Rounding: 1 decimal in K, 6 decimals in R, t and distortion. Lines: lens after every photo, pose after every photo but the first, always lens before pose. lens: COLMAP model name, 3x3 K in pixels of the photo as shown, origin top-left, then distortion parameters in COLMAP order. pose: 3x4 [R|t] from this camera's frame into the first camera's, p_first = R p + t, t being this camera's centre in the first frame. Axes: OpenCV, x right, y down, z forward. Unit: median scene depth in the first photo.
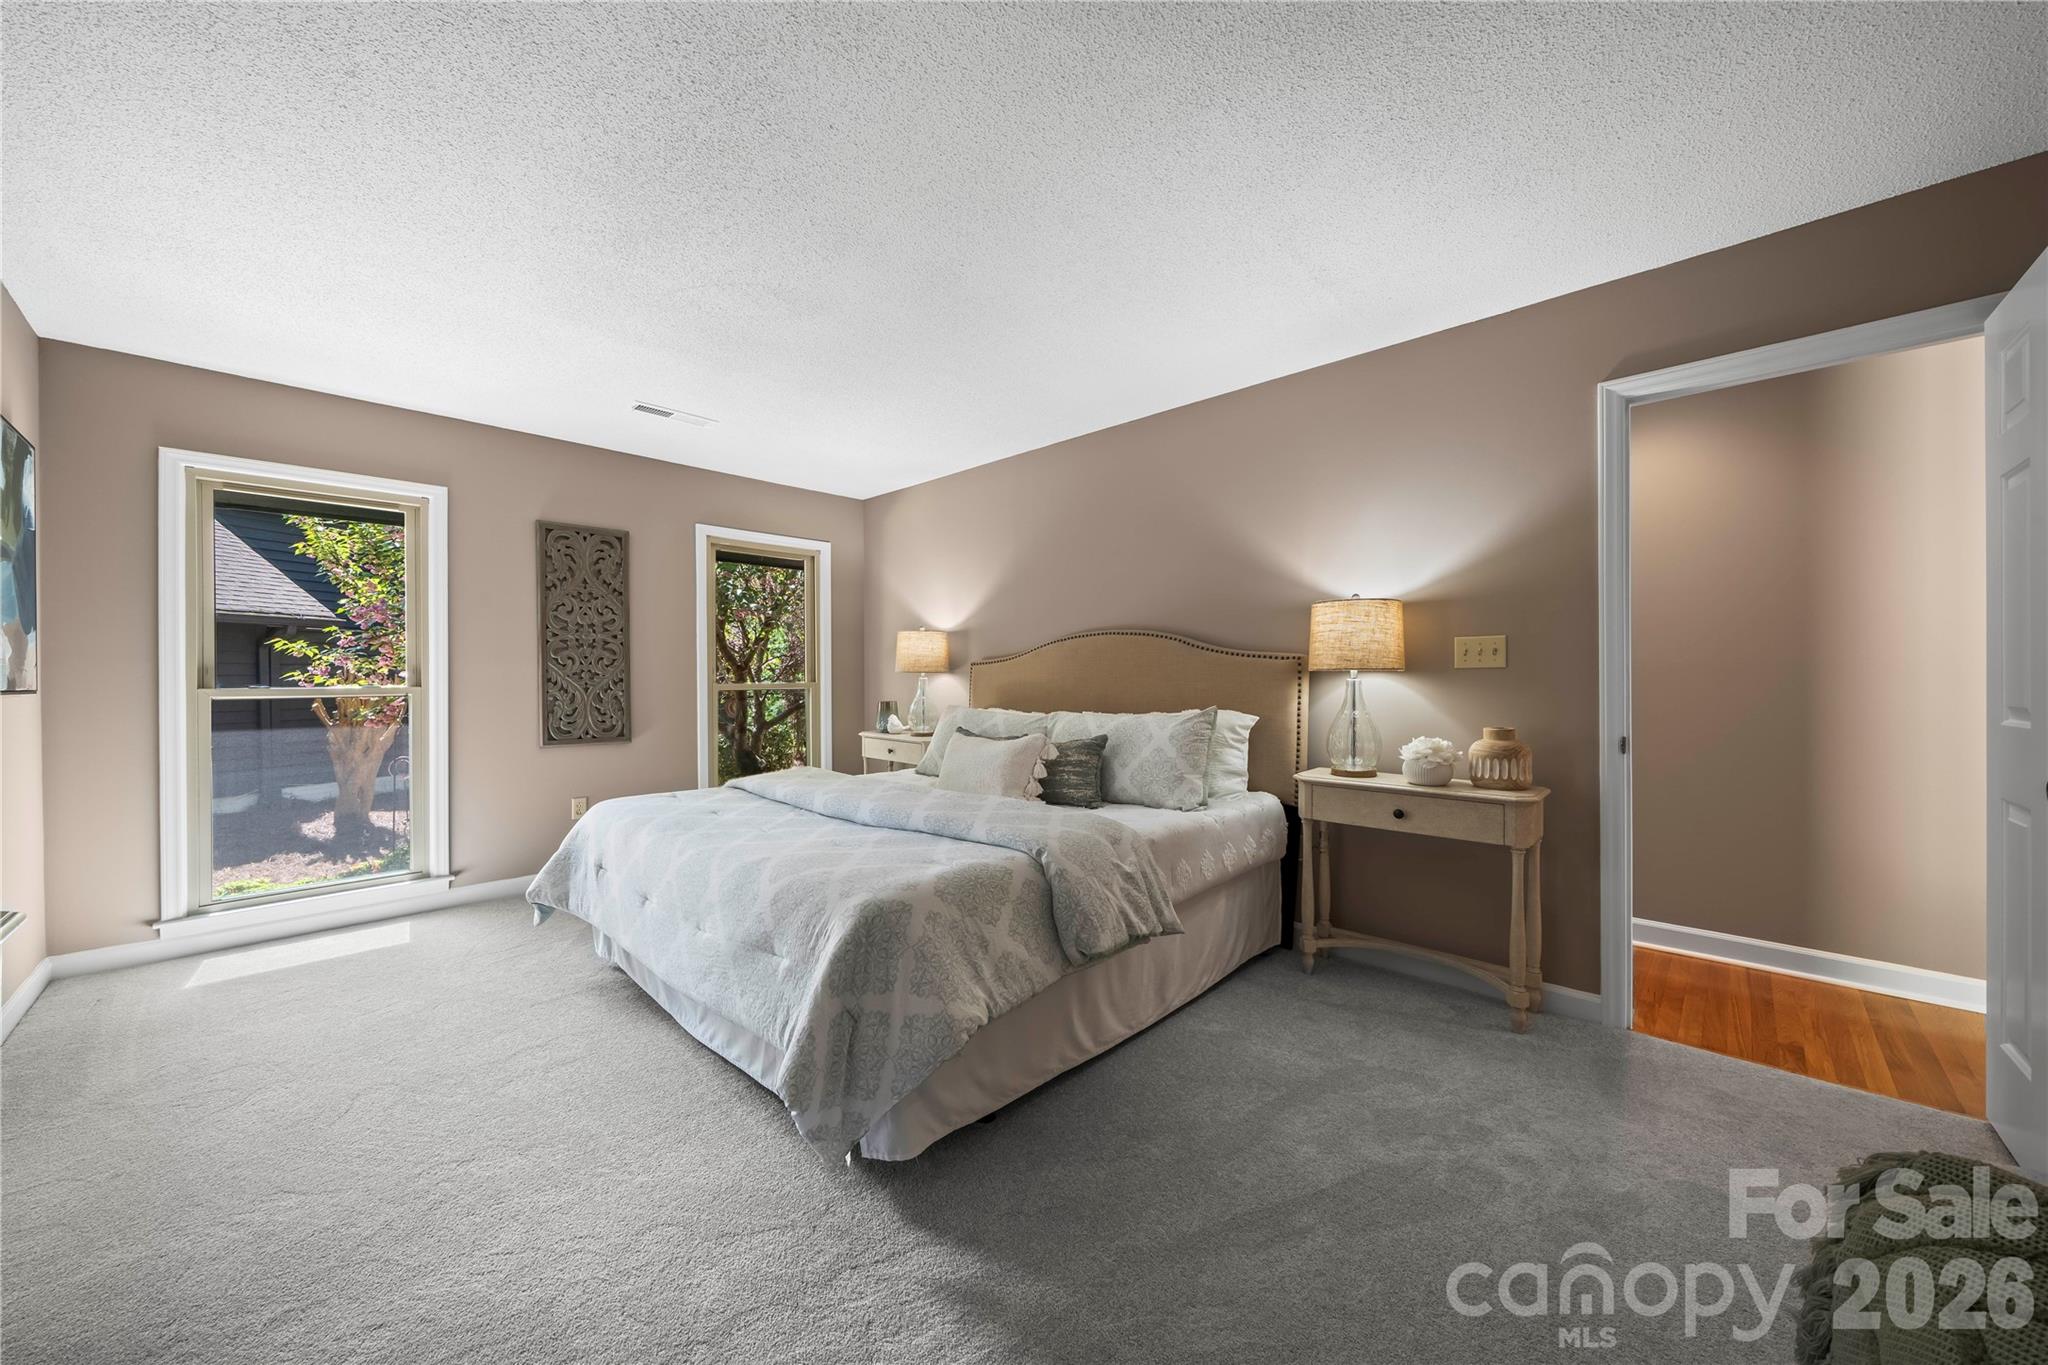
lens RADIAL K [[754.8, 0, 1020.6], [0, 754.8, 686.8], [0, 0, 1]] dist [-0.000105, 0.000048]
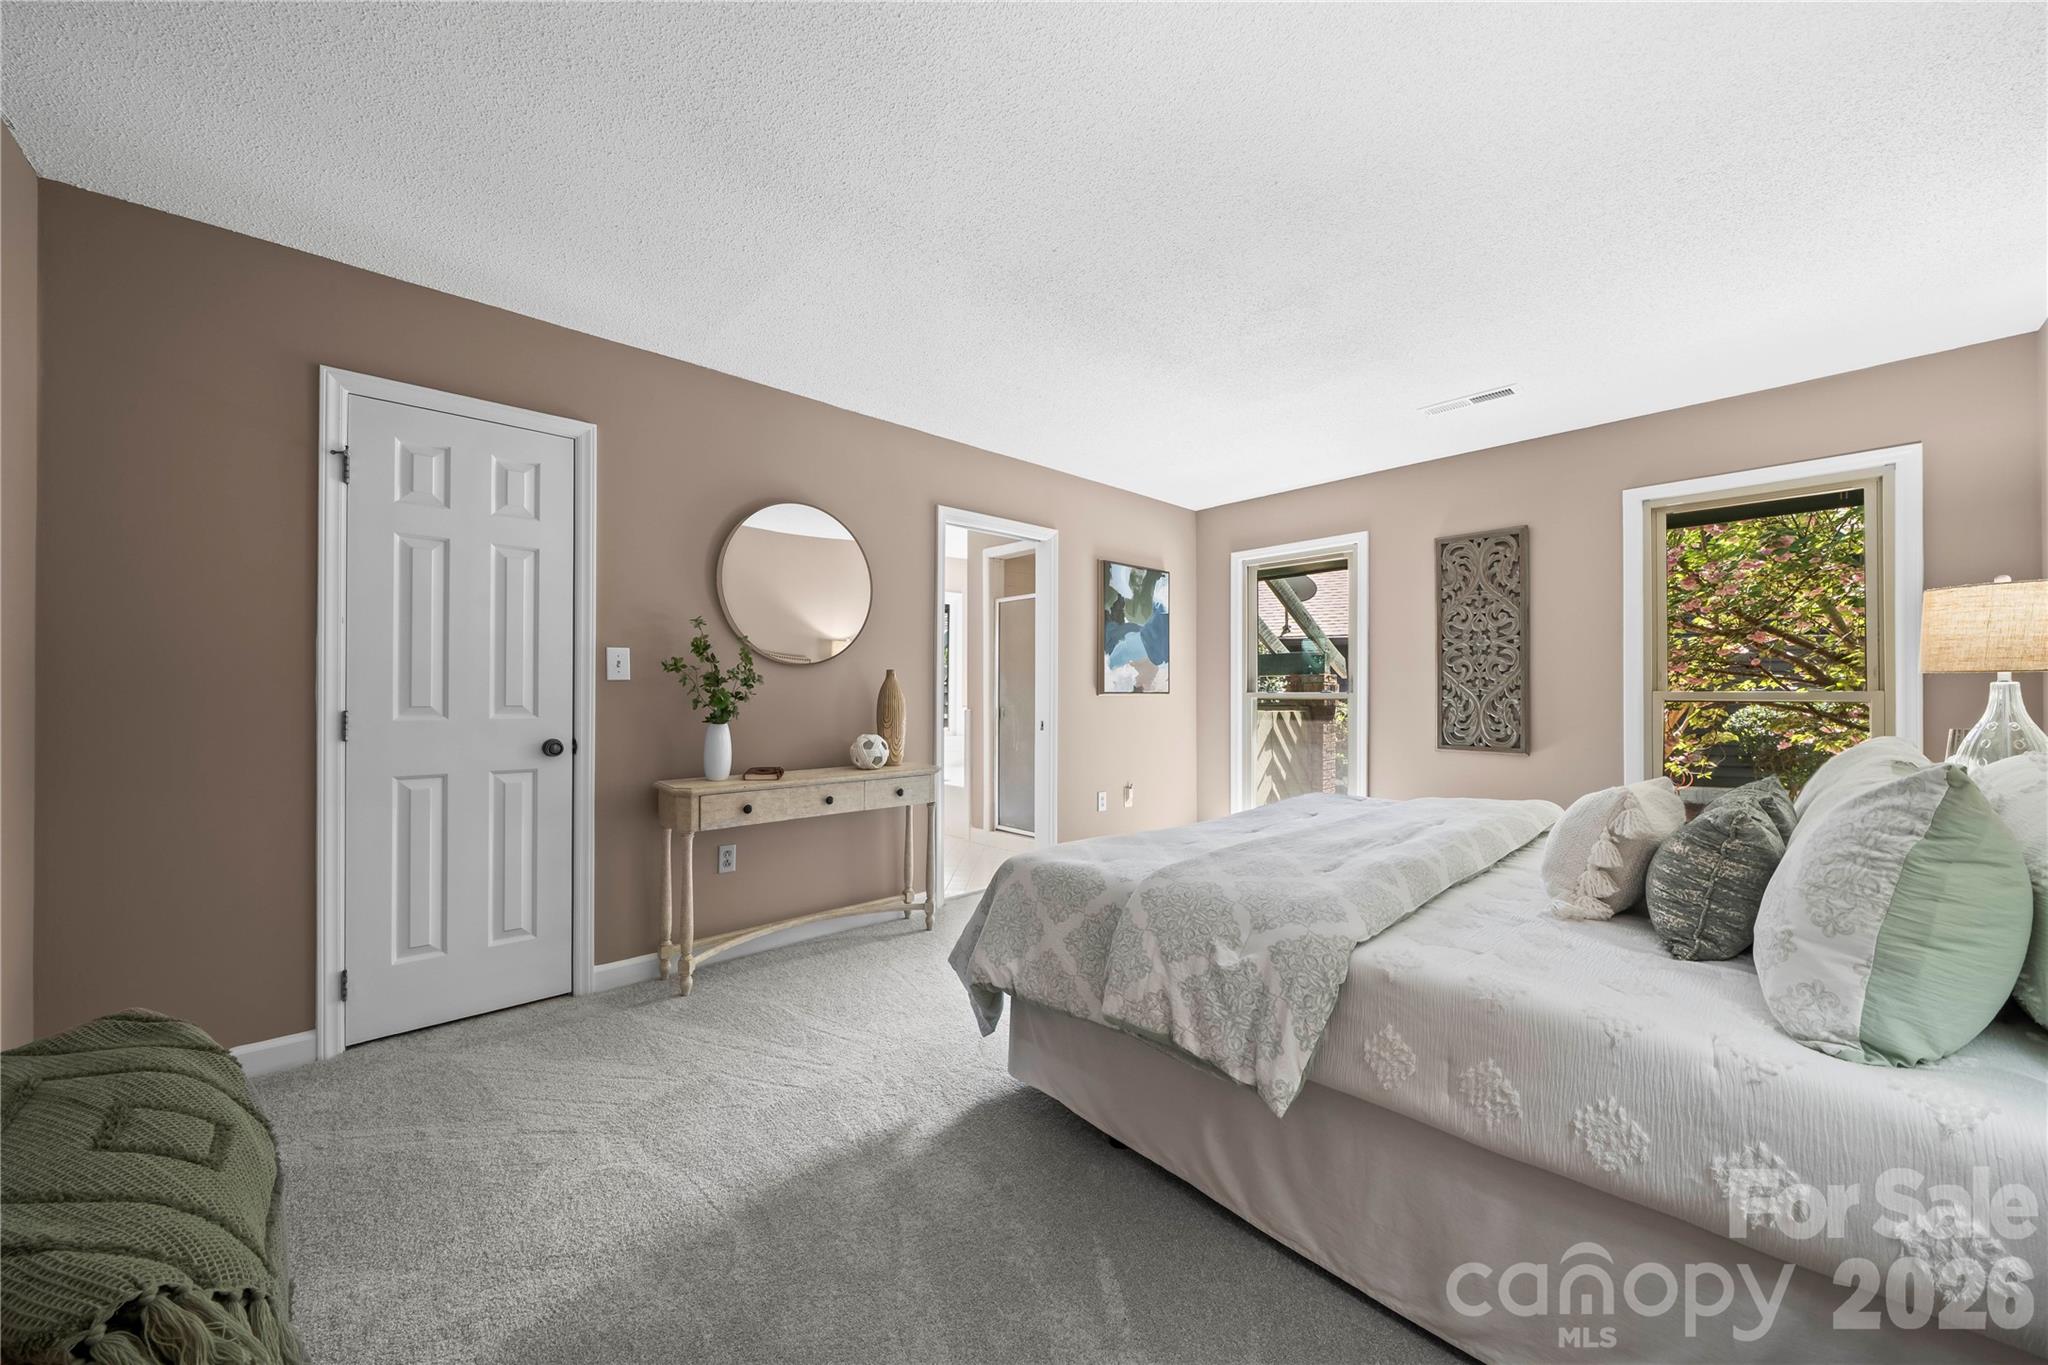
lens RADIAL K [[754.8, 0, 1006.9], [0, 754.8, 684.5], [0, 0, 1]] dist [-0.000105, 0.000048]
pose [[-0.095961, -0.003570, -0.995379, 0.473341], [-0.007511, 0.999968, -0.002863, -0.005072], [0.995357, 0.007202, -0.095984, 0.481972]]
